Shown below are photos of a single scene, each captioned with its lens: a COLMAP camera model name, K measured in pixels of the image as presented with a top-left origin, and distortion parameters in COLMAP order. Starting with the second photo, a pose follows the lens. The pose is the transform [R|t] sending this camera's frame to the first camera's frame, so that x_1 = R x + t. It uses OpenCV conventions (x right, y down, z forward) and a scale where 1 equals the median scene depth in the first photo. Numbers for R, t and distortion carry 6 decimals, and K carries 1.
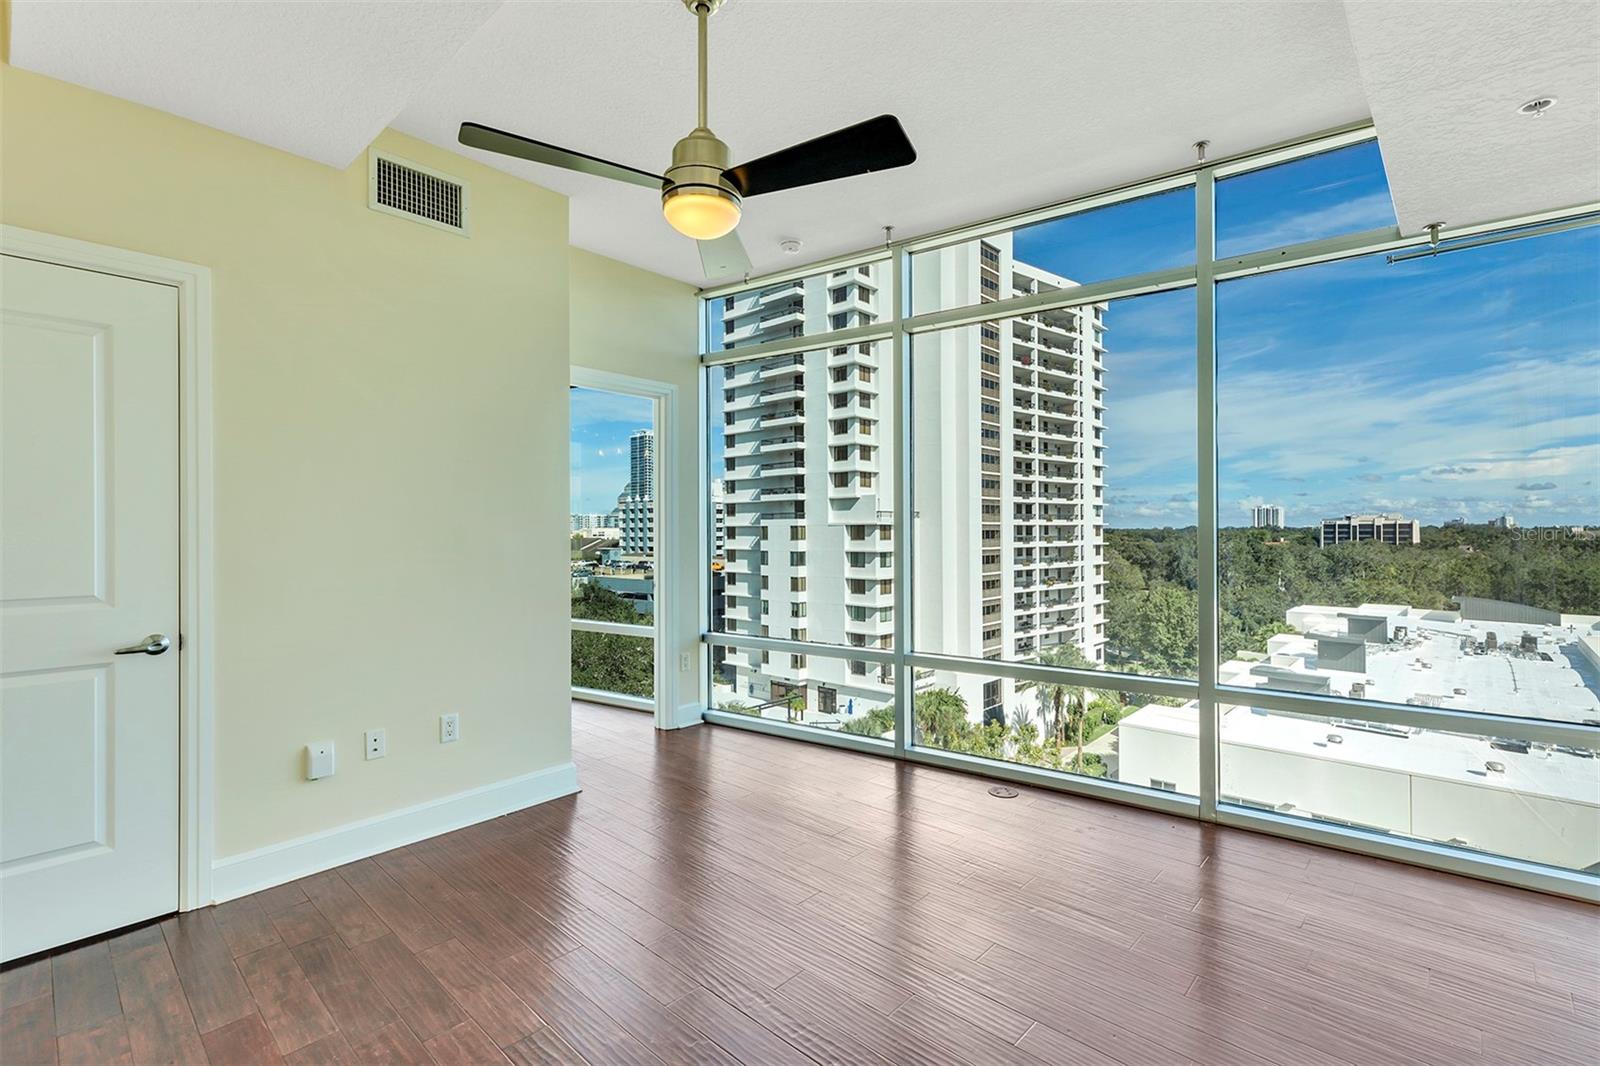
lens RADIAL K [[733.3, 0, 815.5], [0, 733.3, 528.7], [0, 0, 1]] dist [0.009153, -0.001062]
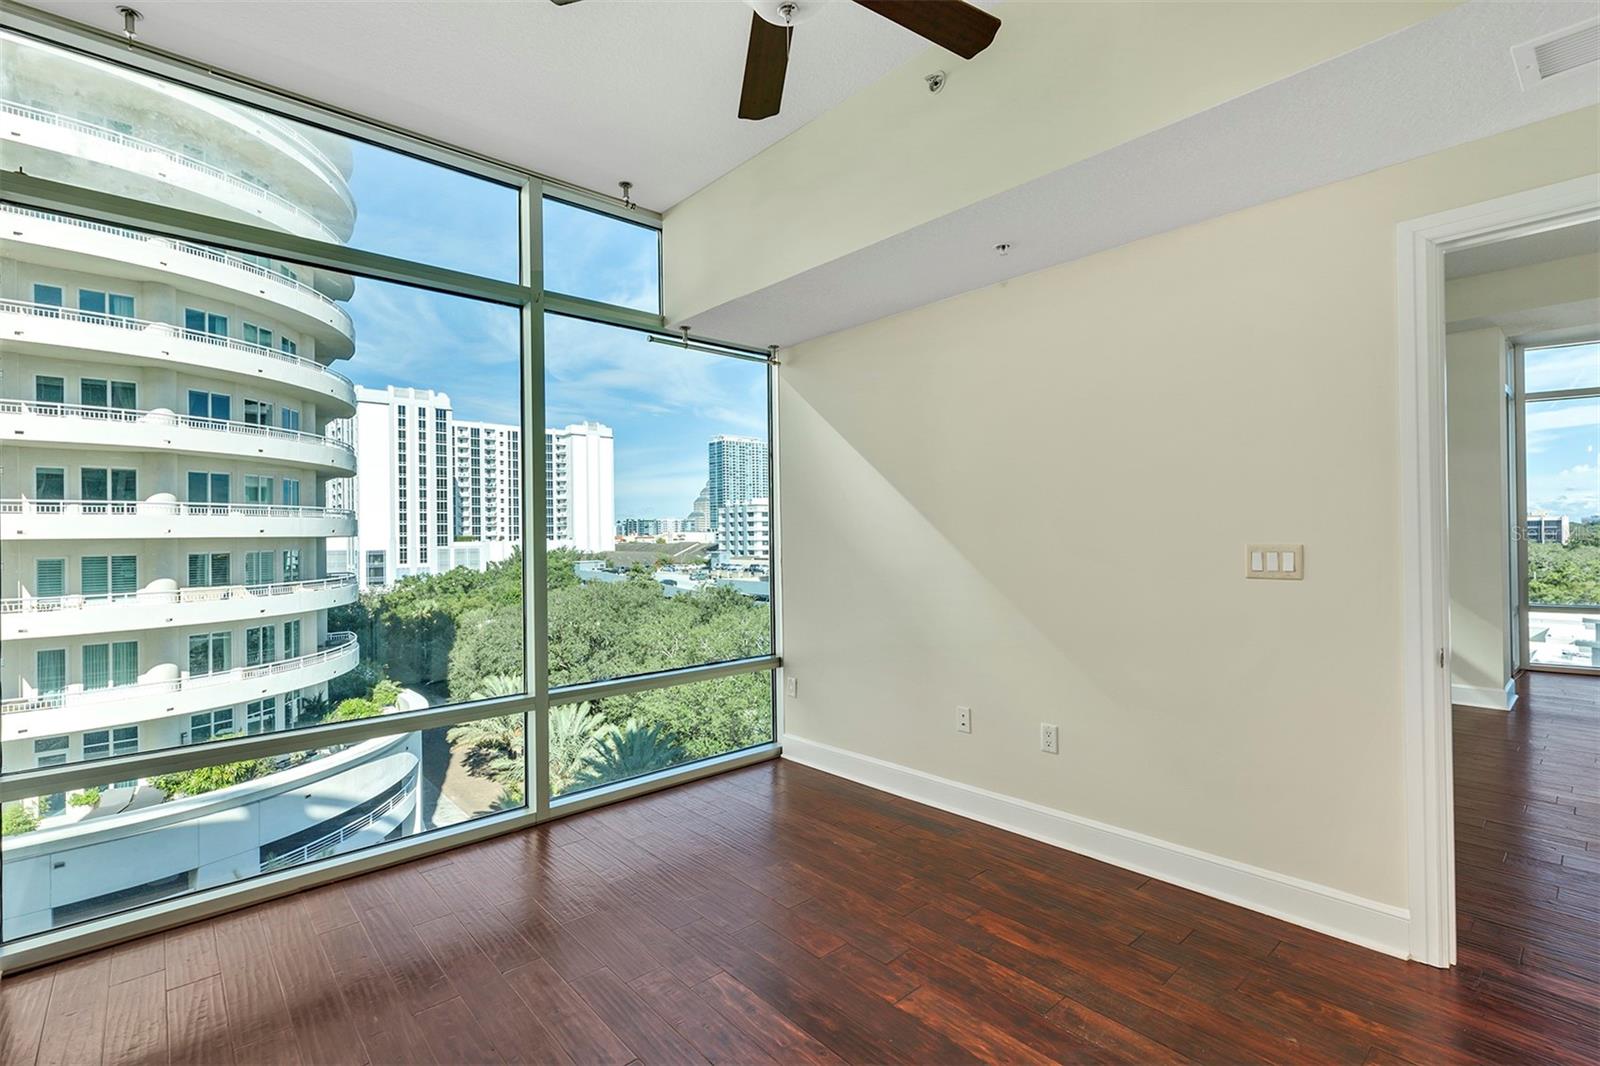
lens RADIAL K [[733.3, 0, 771.1], [0, 733.3, 528.3], [0, 0, 1]] dist [0.009153, -0.001062]
pose [[0.994939, -0.008660, -0.100106, -0.159968], [0.008138, 0.999951, -0.005617, 0.000577], [0.100150, 0.004774, 0.994961, -0.000931]]
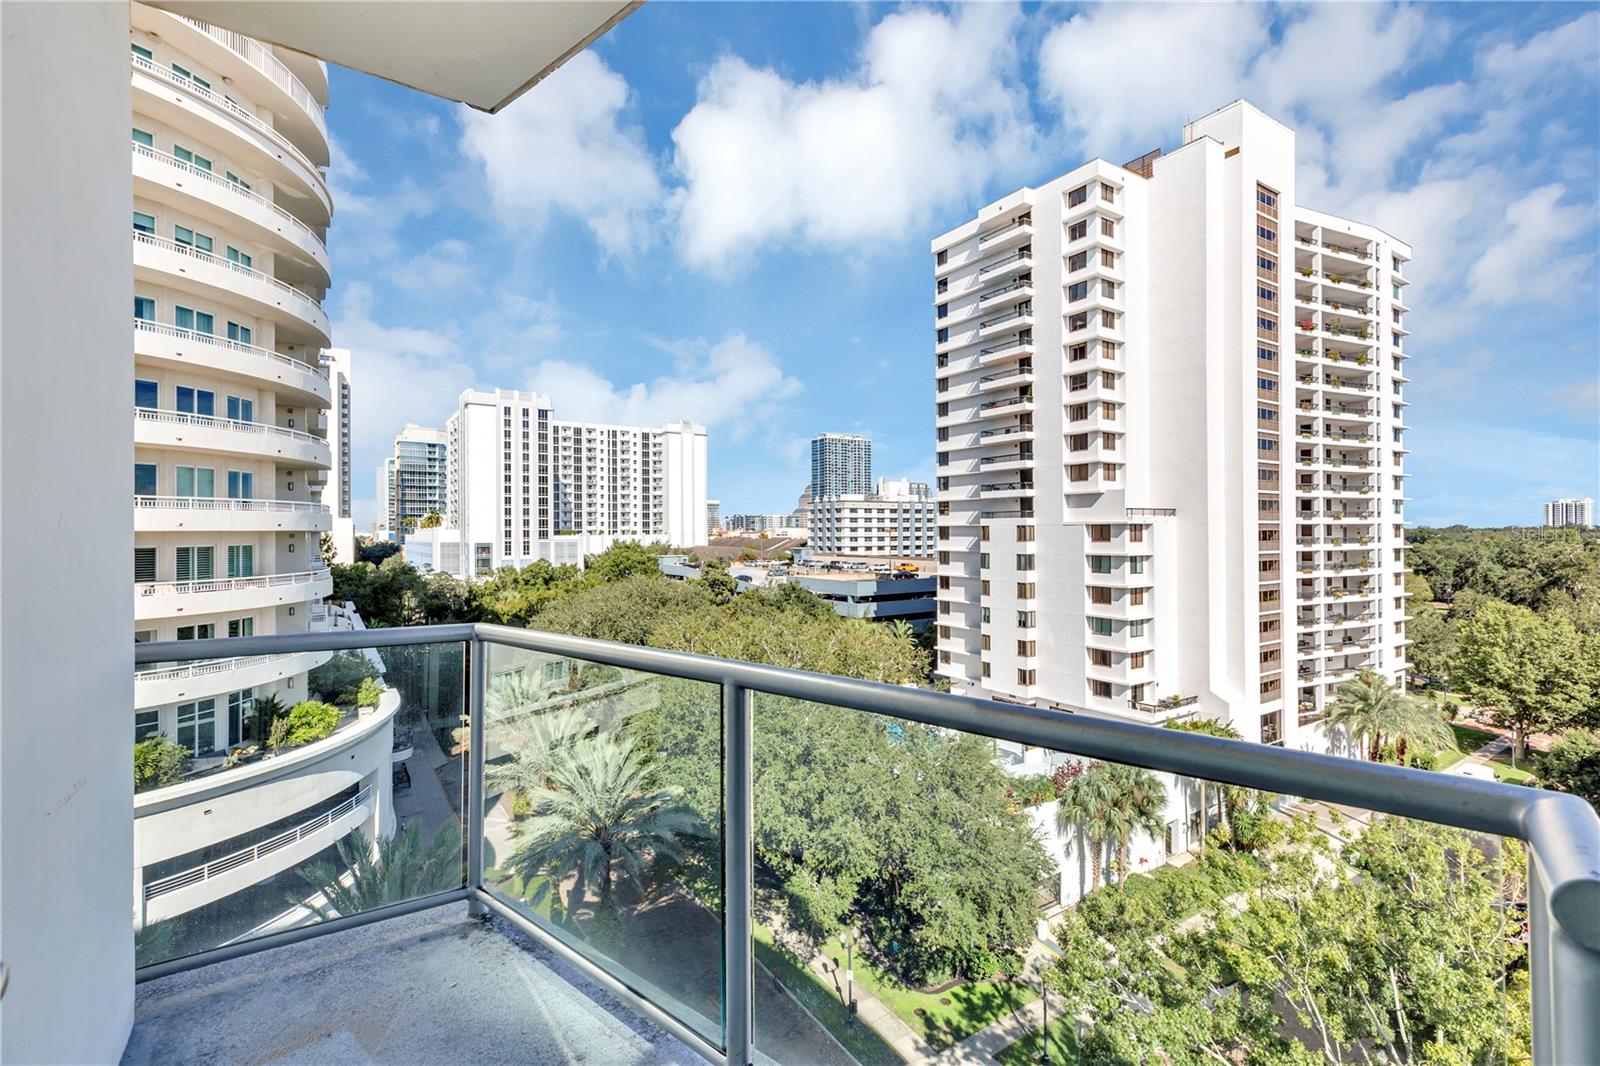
lens RADIAL K [[694.0, 0, 802.4], [0, 694.0, 530.1], [0, 0, 1]] dist [0.004274, -0.000222]
pose [[0.971774, 0.000270, -0.235915, -0.079154], [0.000331, 0.999997, 0.002507, -0.000435], [0.235915, -0.002514, 0.971770, 0.101203]]
